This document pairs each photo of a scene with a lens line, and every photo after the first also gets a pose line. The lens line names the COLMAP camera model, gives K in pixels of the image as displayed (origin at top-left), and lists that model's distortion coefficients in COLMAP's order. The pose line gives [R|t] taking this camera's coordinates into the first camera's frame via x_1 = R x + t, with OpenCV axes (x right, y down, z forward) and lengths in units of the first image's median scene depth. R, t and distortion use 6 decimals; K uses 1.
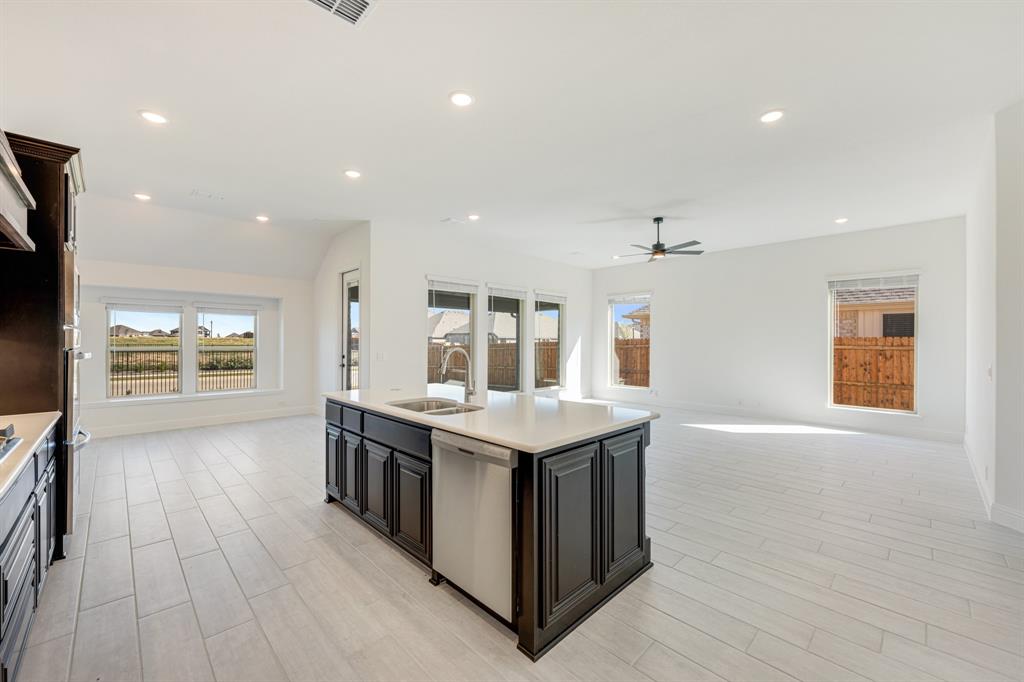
lens RADIAL K [[403.8, 0, 525.1], [0, 403.8, 340.5], [0, 0, 1]] dist [-0.000404, 0.000068]
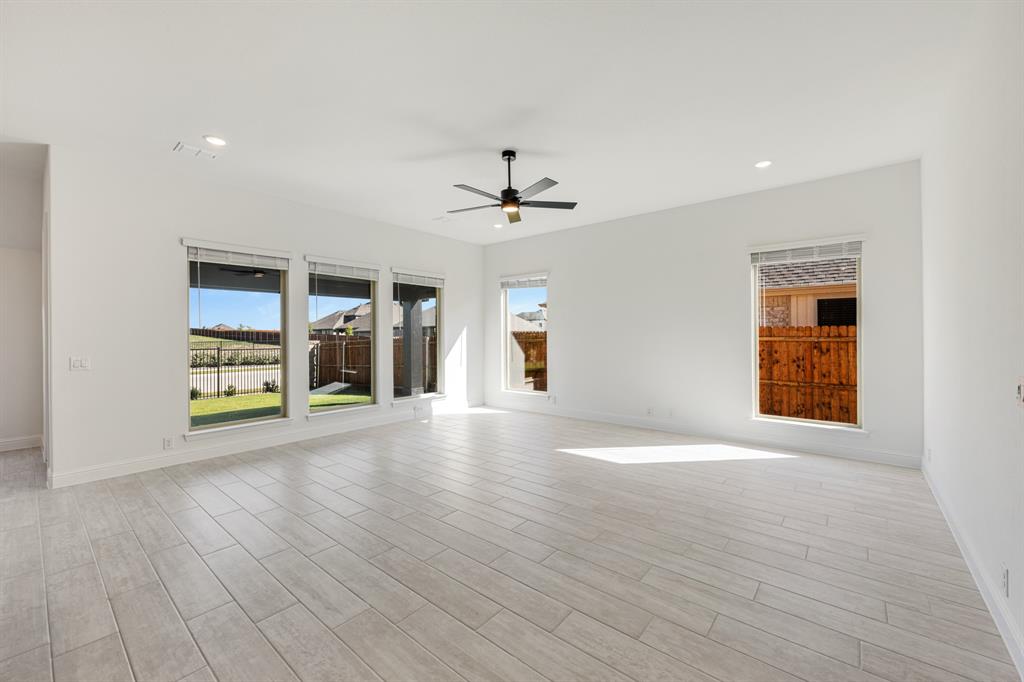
lens RADIAL K [[403.8, 0, 527.1], [0, 403.8, 332.4], [0, 0, 1]] dist [-0.000404, 0.000068]
pose [[0.994641, -0.010580, 0.102845, 0.221469], [0.010819, 0.999940, -0.001766, -0.000651], [-0.102821, 0.002869, 0.994696, 0.252868]]
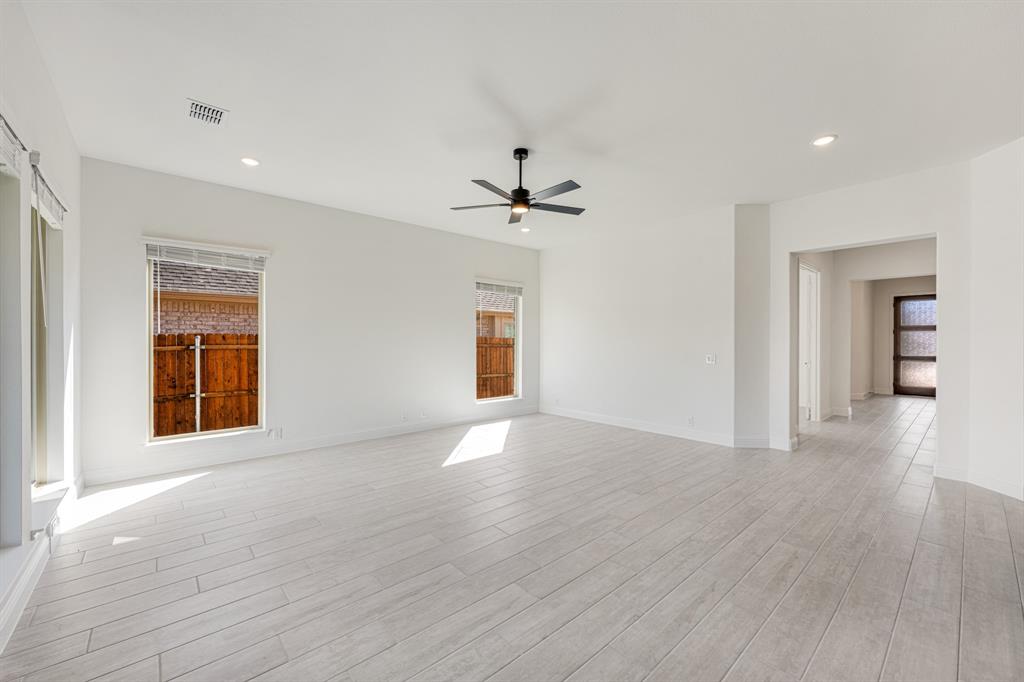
lens RADIAL K [[403.8, 0, 519.0], [0, 403.8, 341.0], [0, 0, 1]] dist [-0.000404, 0.000068]
pose [[0.068781, -0.005277, 0.997618, -0.227960], [0.000064, 0.999986, 0.005285, 0.004005], [-0.997632, -0.000300, 0.068780, 0.738887]]
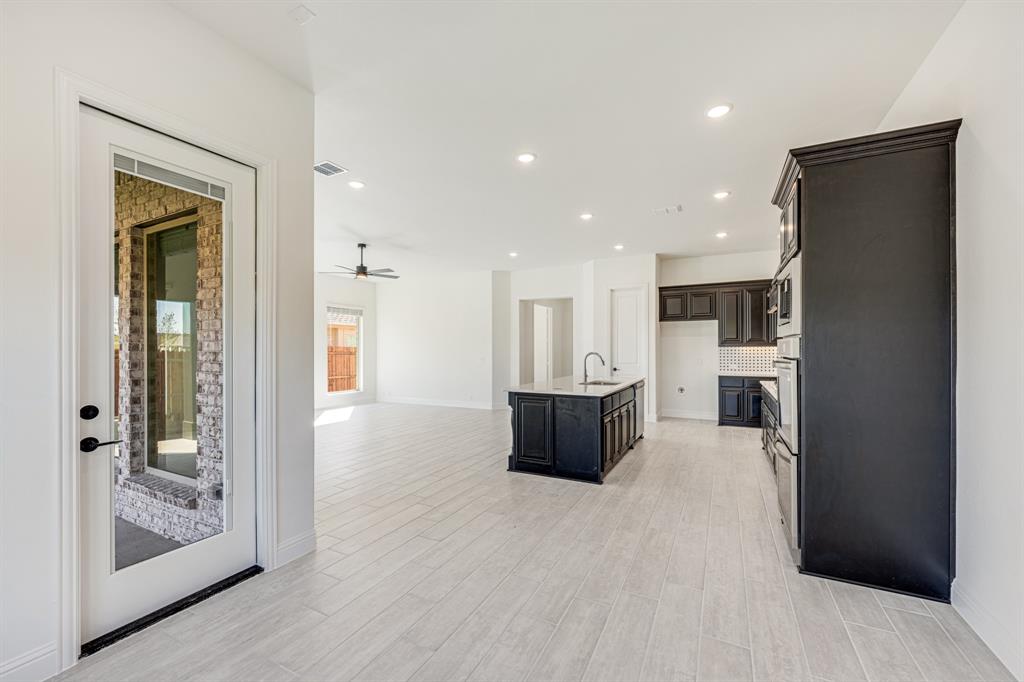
lens RADIAL K [[403.8, 0, 508.4], [0, 403.8, 344.0], [0, 0, 1]] dist [-0.000404, 0.000068]
pose [[-0.281933, 0.006030, 0.959415, -0.689718], [0.003411, 0.999980, -0.005282, -0.000114], [-0.959428, 0.001784, -0.281948, 0.711530]]
